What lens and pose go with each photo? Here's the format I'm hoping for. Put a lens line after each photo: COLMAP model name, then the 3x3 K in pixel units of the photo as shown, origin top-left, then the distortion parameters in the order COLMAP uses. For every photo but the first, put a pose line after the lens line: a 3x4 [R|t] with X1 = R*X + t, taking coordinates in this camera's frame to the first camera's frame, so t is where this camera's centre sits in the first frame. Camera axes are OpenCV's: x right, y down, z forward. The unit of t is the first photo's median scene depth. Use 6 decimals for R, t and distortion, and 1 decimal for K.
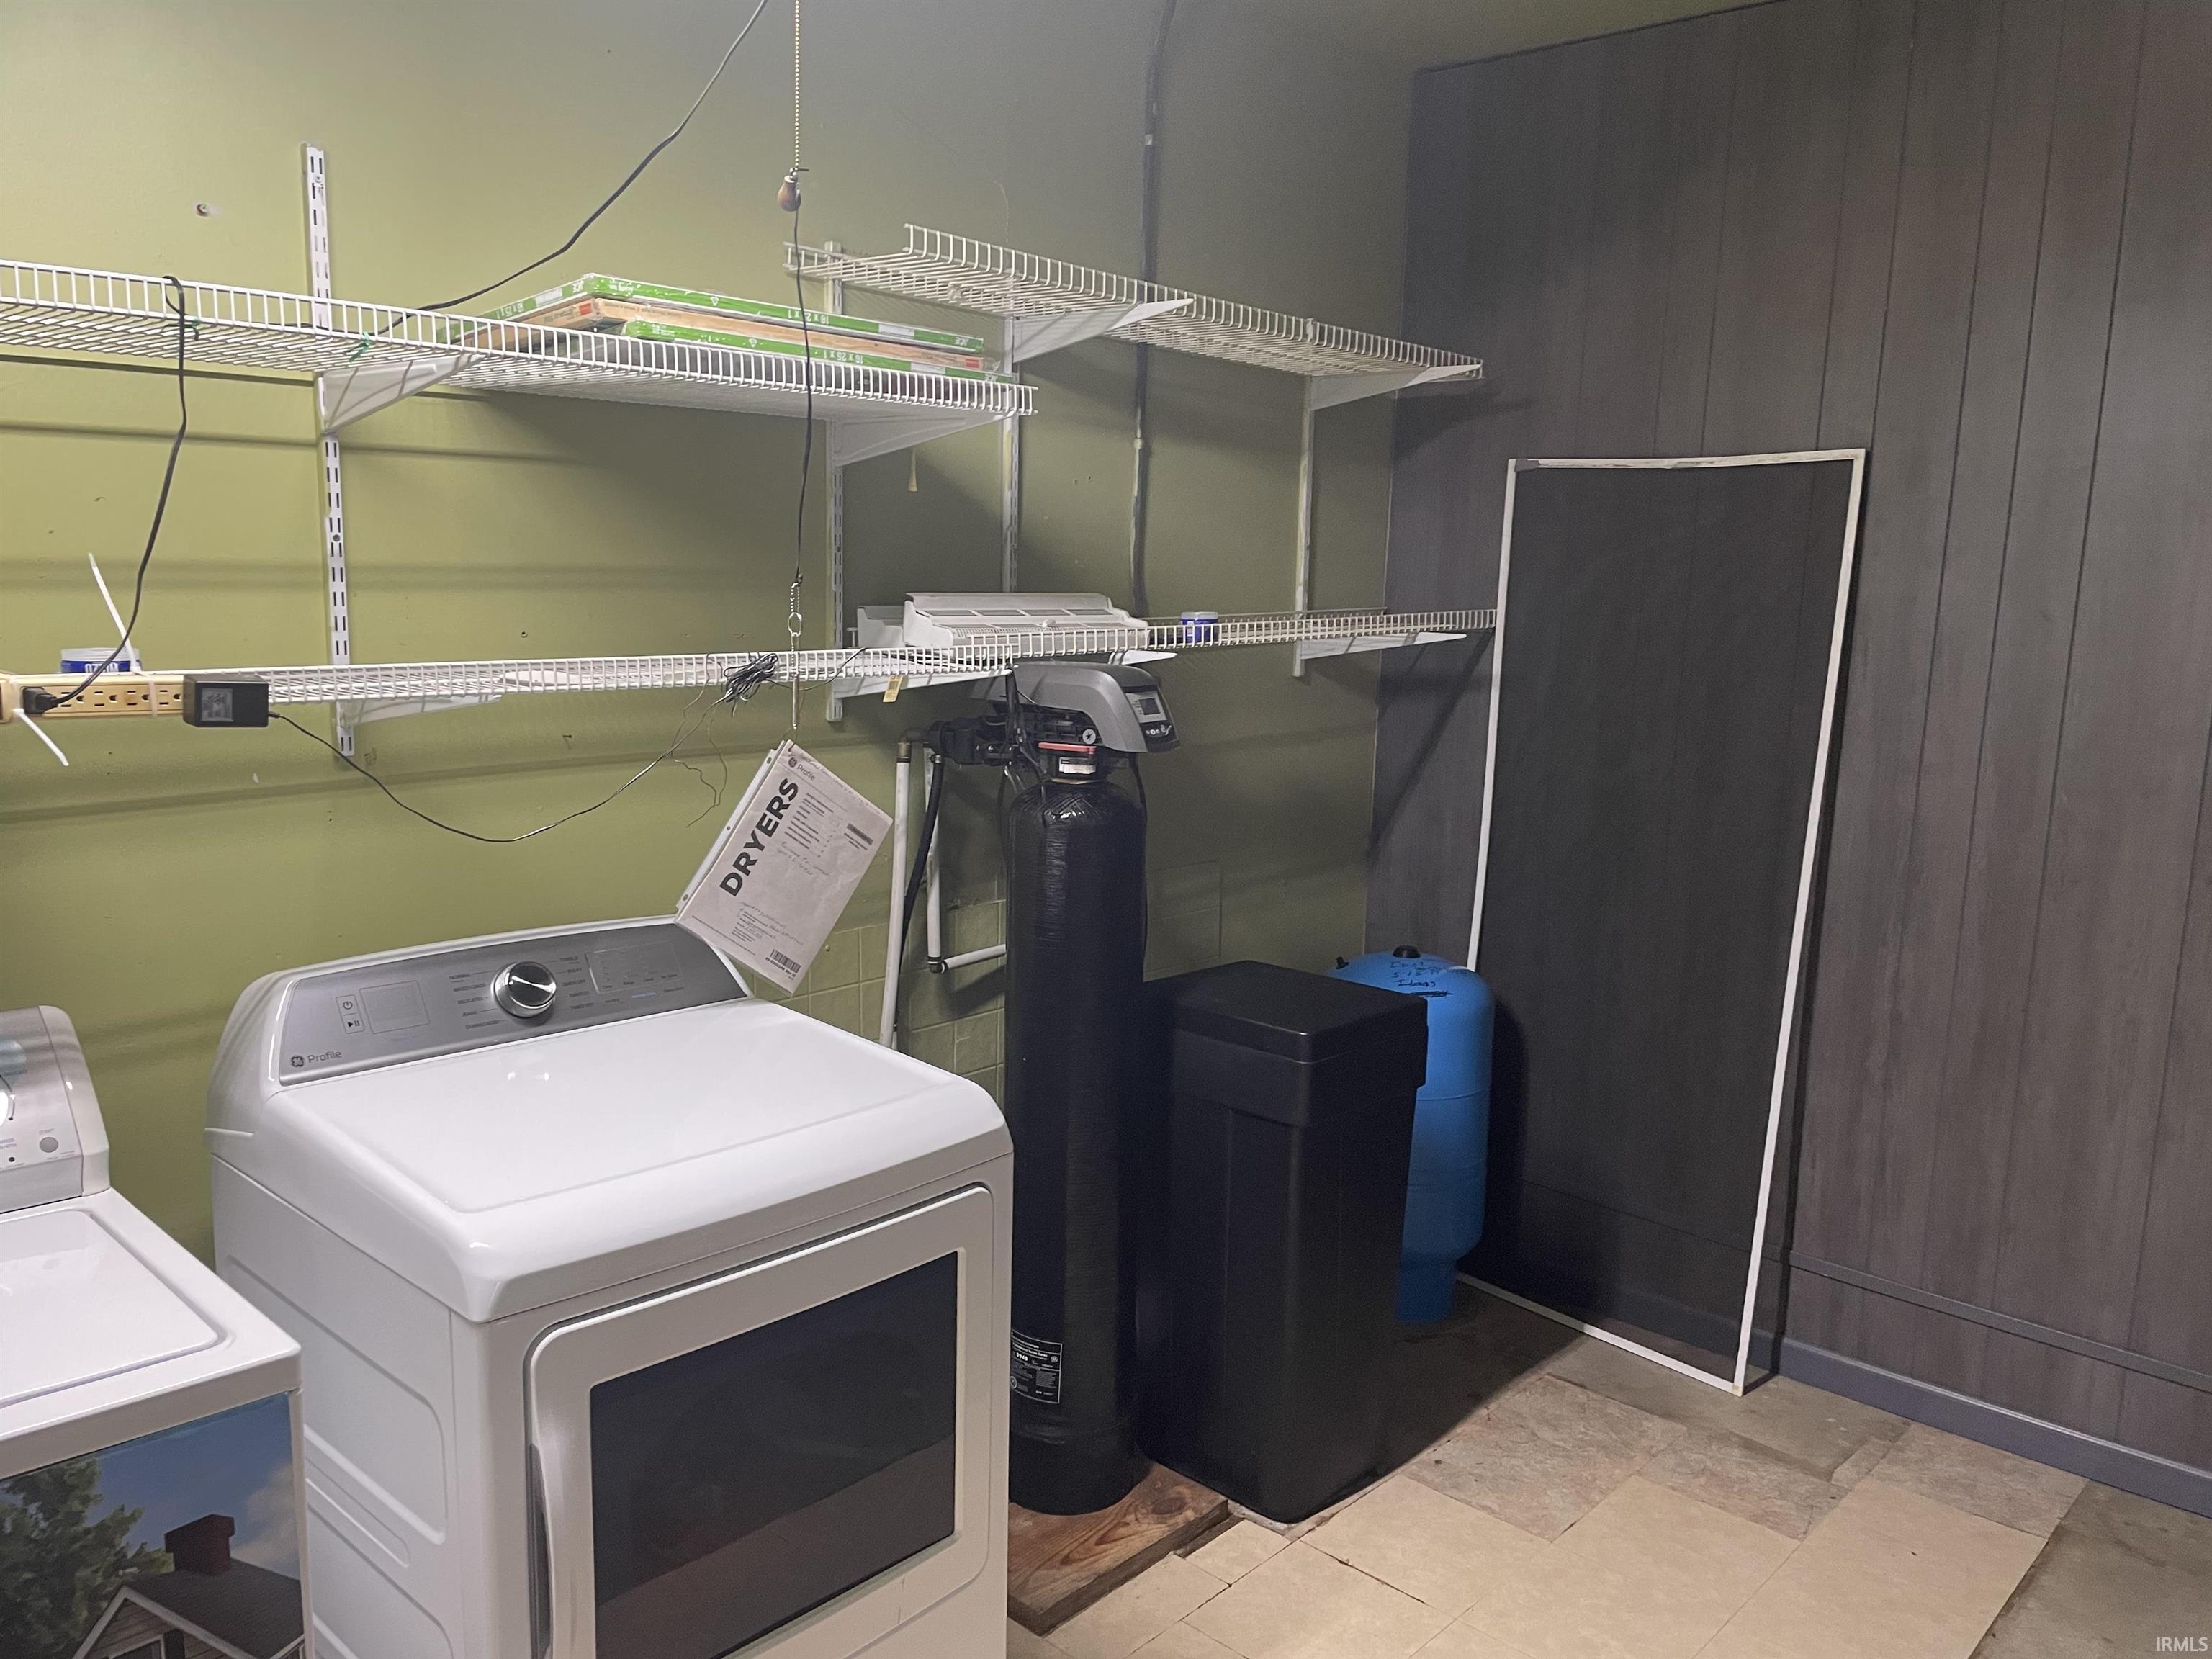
lens RADIAL K [[1678.9, 0, 1106.5], [0, 1678.9, 830.8], [0, 0, 1]] dist [0.063495, -0.068816]
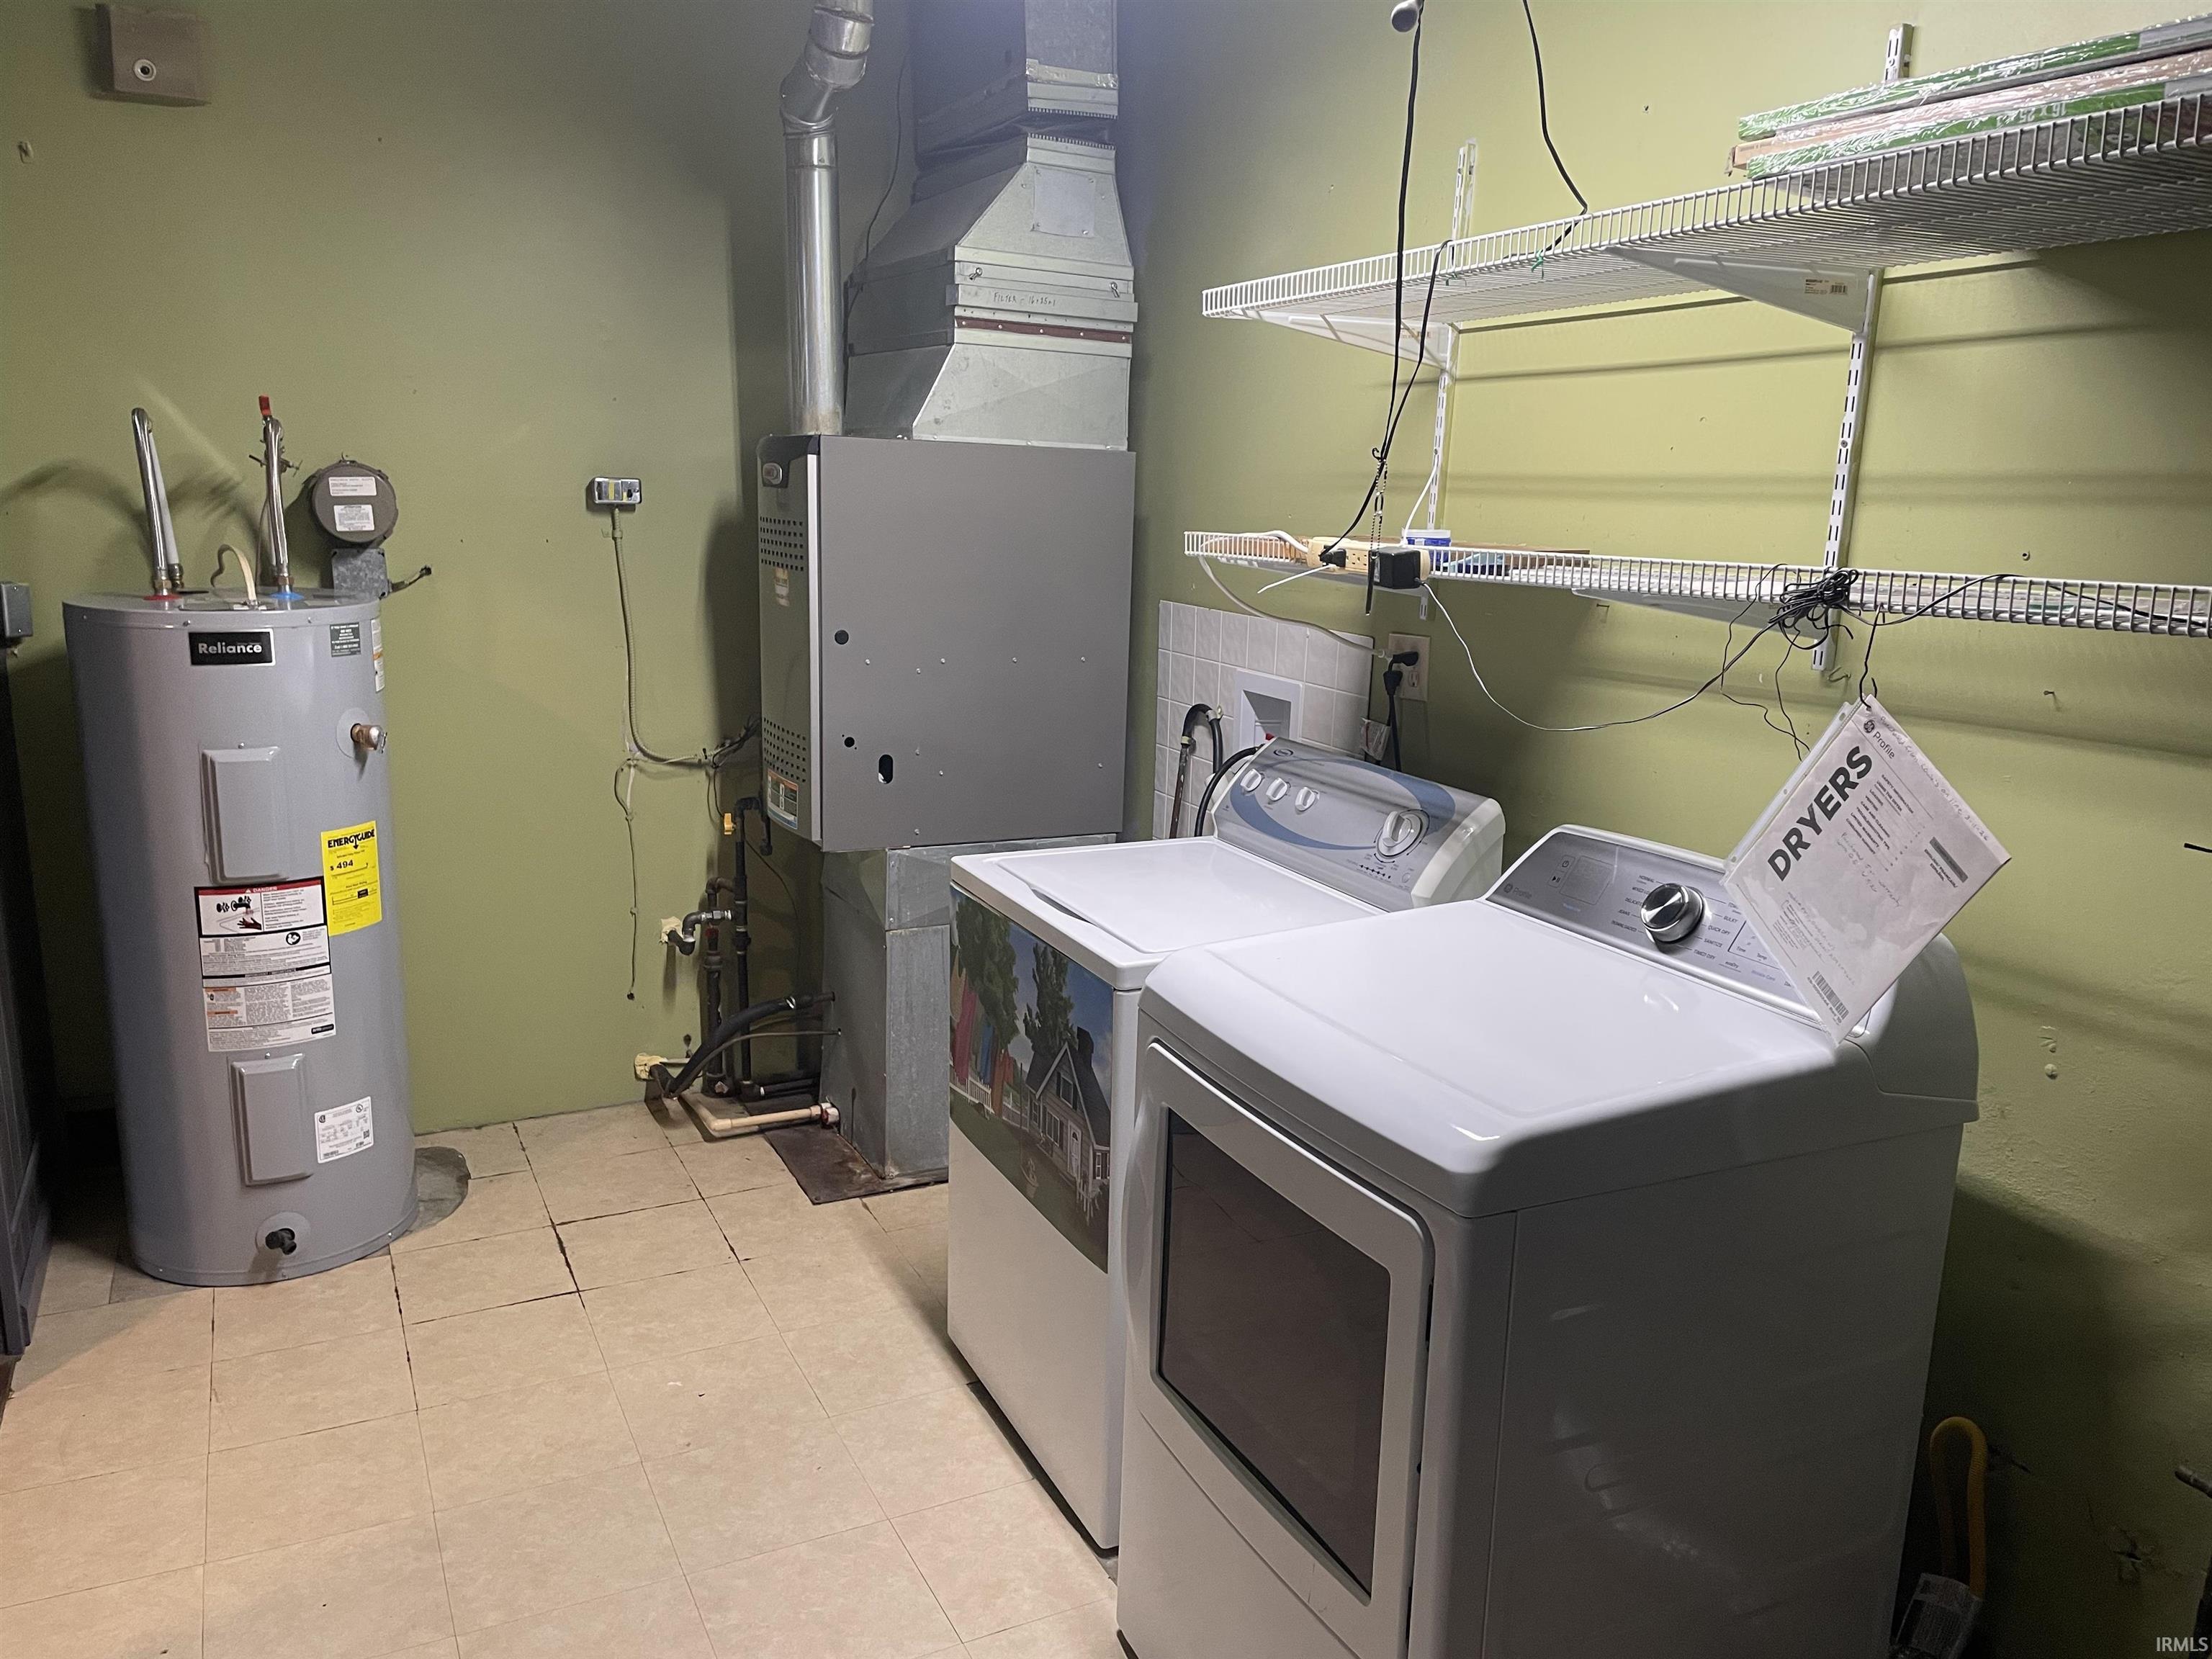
lens RADIAL K [[1678.9, 0, 1106.2], [0, 1678.9, 837.9], [0, 0, 1]] dist [0.063495, -0.068816]
pose [[-0.346930, 0.159698, -0.924195, 0.604133], [-0.186036, 0.954100, 0.234700, -0.104943], [0.919255, 0.253358, -0.301297, 0.935085]]
